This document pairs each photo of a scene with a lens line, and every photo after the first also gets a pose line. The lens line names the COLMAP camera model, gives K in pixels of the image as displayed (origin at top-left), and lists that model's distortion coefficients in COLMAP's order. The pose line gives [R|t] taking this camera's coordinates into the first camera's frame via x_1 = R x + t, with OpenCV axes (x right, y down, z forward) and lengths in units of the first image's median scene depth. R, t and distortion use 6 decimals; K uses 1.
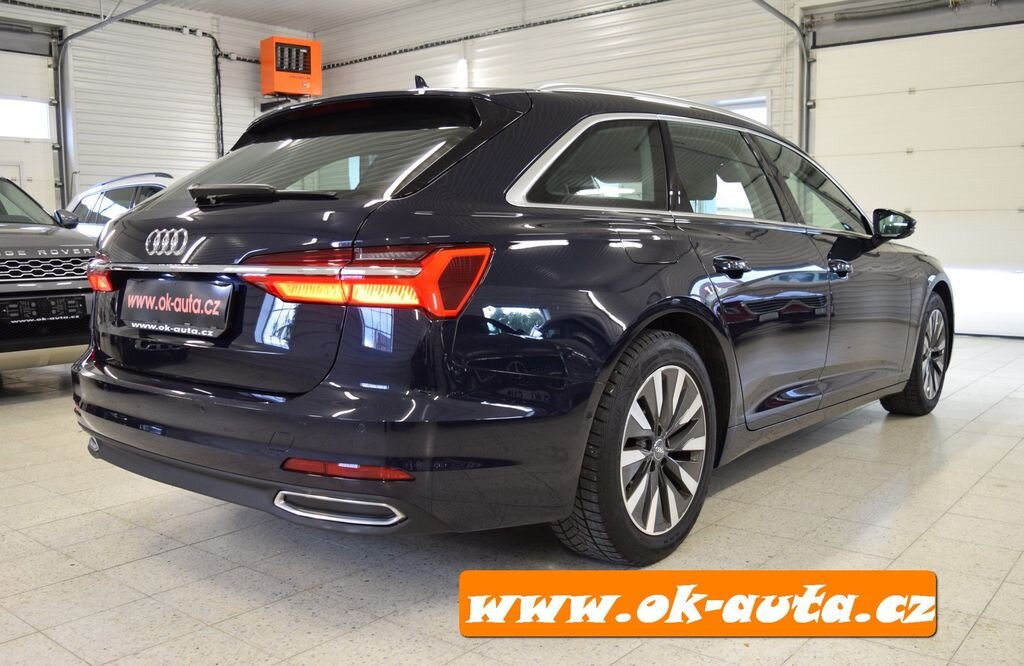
lens RADIAL K [[910.1, 0, 514.6], [0, 910.1, 383.3], [0, 0, 1]] dist [-0.079732, -0.004242]
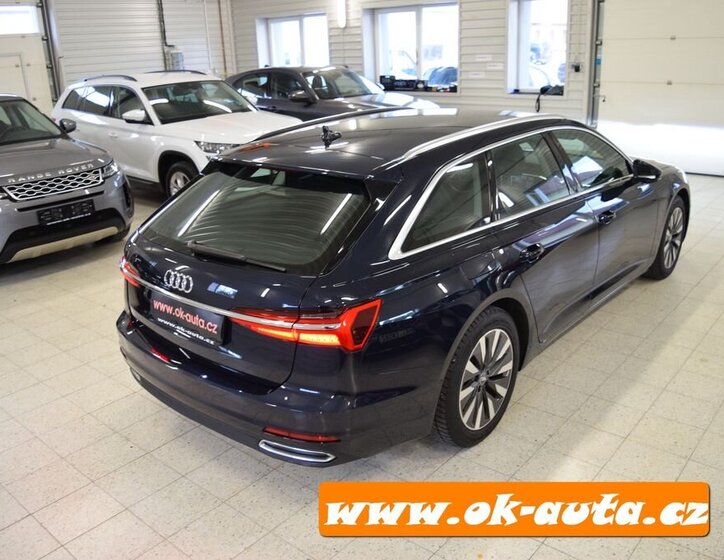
lens RADIAL K [[662.4, 0, 362.0], [0, 662.4, 280.0], [0, 0, 1]] dist [-0.080960, 0.001169]
pose [[0.999206, -0.022652, -0.032789, -0.012320], [0.028483, 0.981370, 0.190007, -0.256304], [0.027874, -0.190790, 0.981235, -0.106187]]
